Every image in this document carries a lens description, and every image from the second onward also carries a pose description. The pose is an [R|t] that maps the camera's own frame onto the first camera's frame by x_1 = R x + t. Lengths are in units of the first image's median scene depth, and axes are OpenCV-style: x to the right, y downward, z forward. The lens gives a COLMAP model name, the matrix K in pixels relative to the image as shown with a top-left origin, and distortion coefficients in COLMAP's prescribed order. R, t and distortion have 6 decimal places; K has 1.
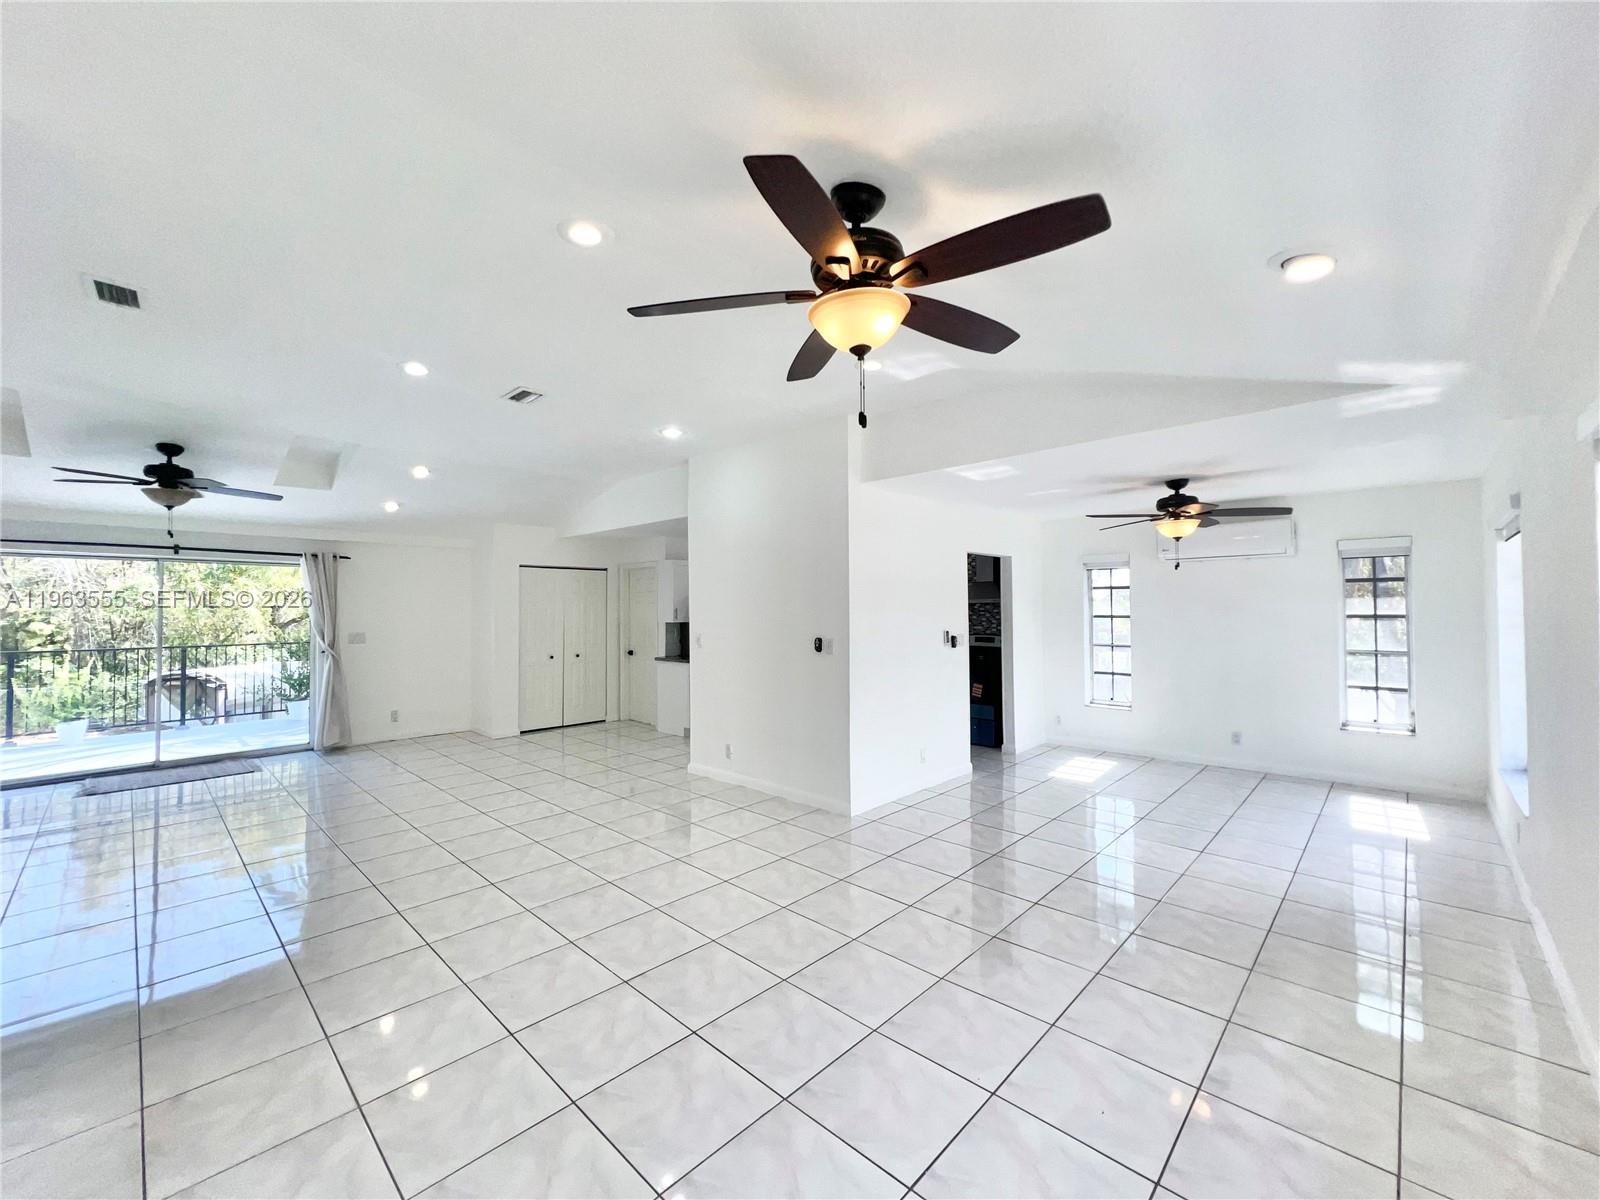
lens RADIAL K [[642.5, 0, 796.3], [0, 642.5, 598.3], [0, 0, 1]] dist [-0.002765, 0.000186]
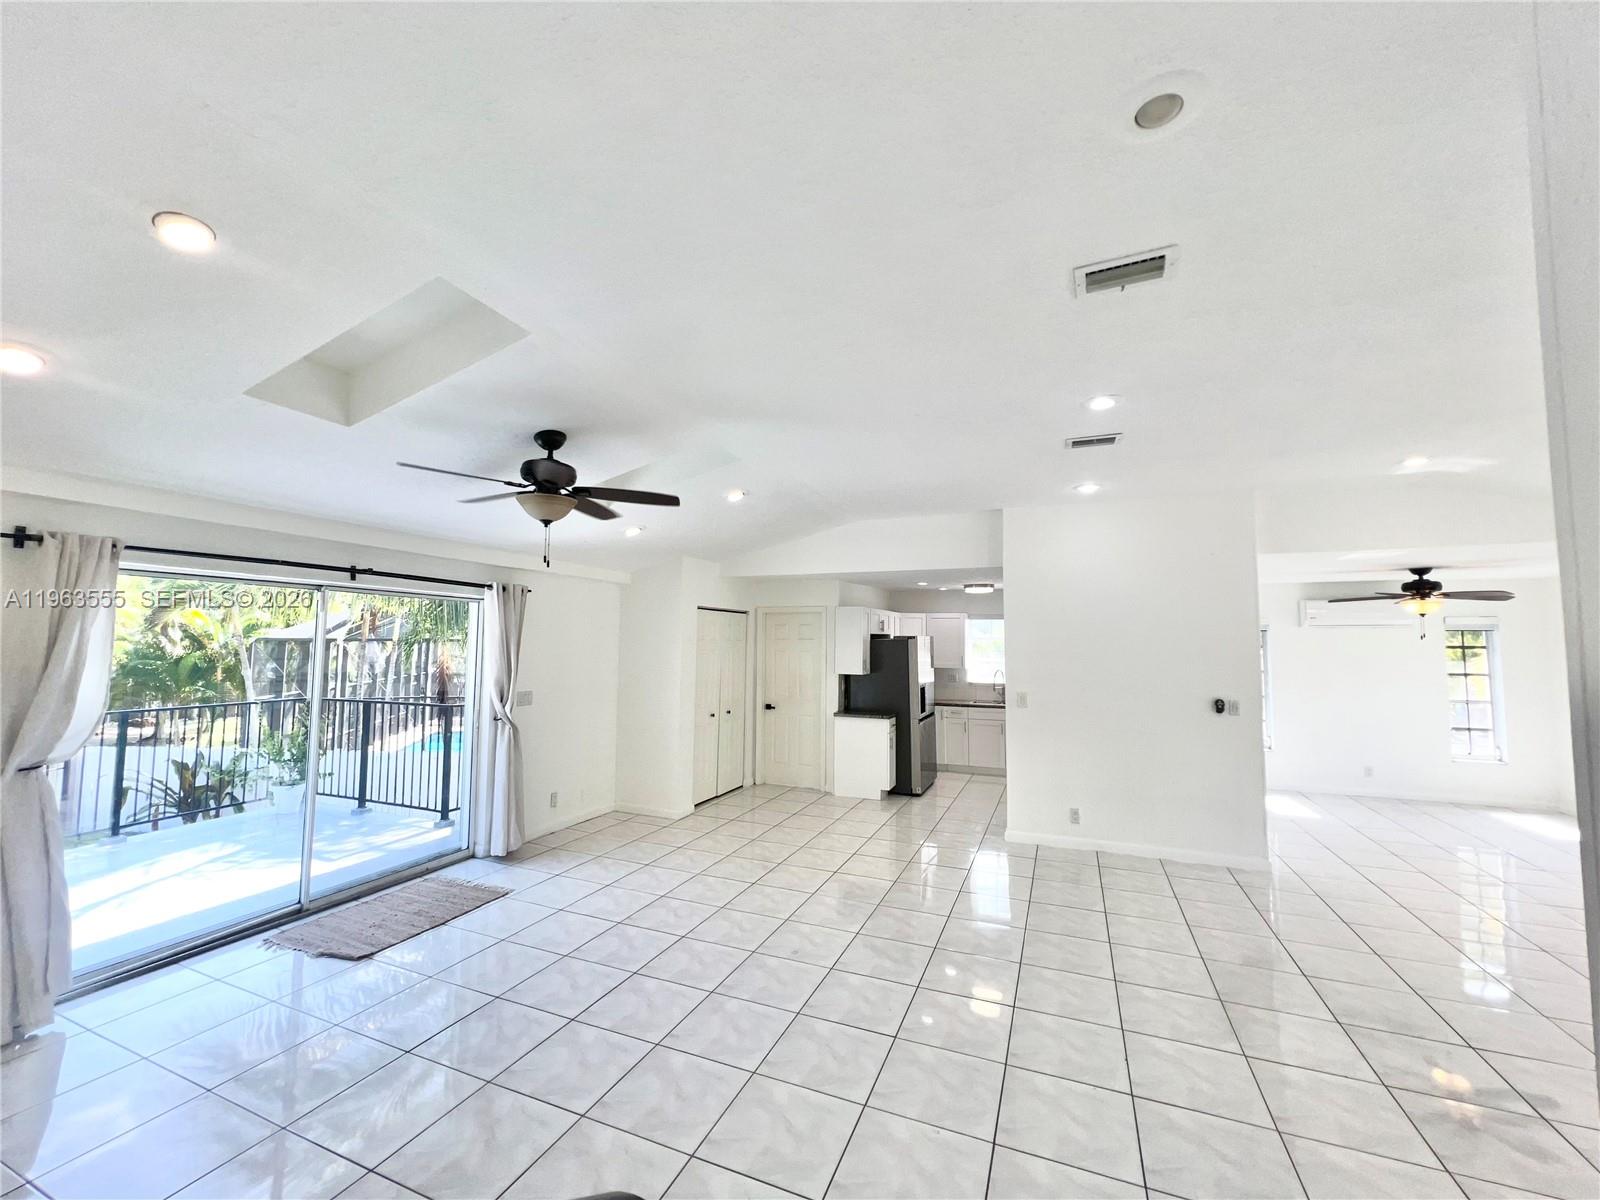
lens RADIAL K [[642.5, 0, 794.4], [0, 642.5, 603.1], [0, 0, 1]] dist [-0.002765, 0.000186]
pose [[0.933729, 0.037474, 0.356013, -0.883687], [-0.021560, 0.998587, -0.048566, -0.026050], [-0.357330, 0.037672, 0.933218, 0.246491]]
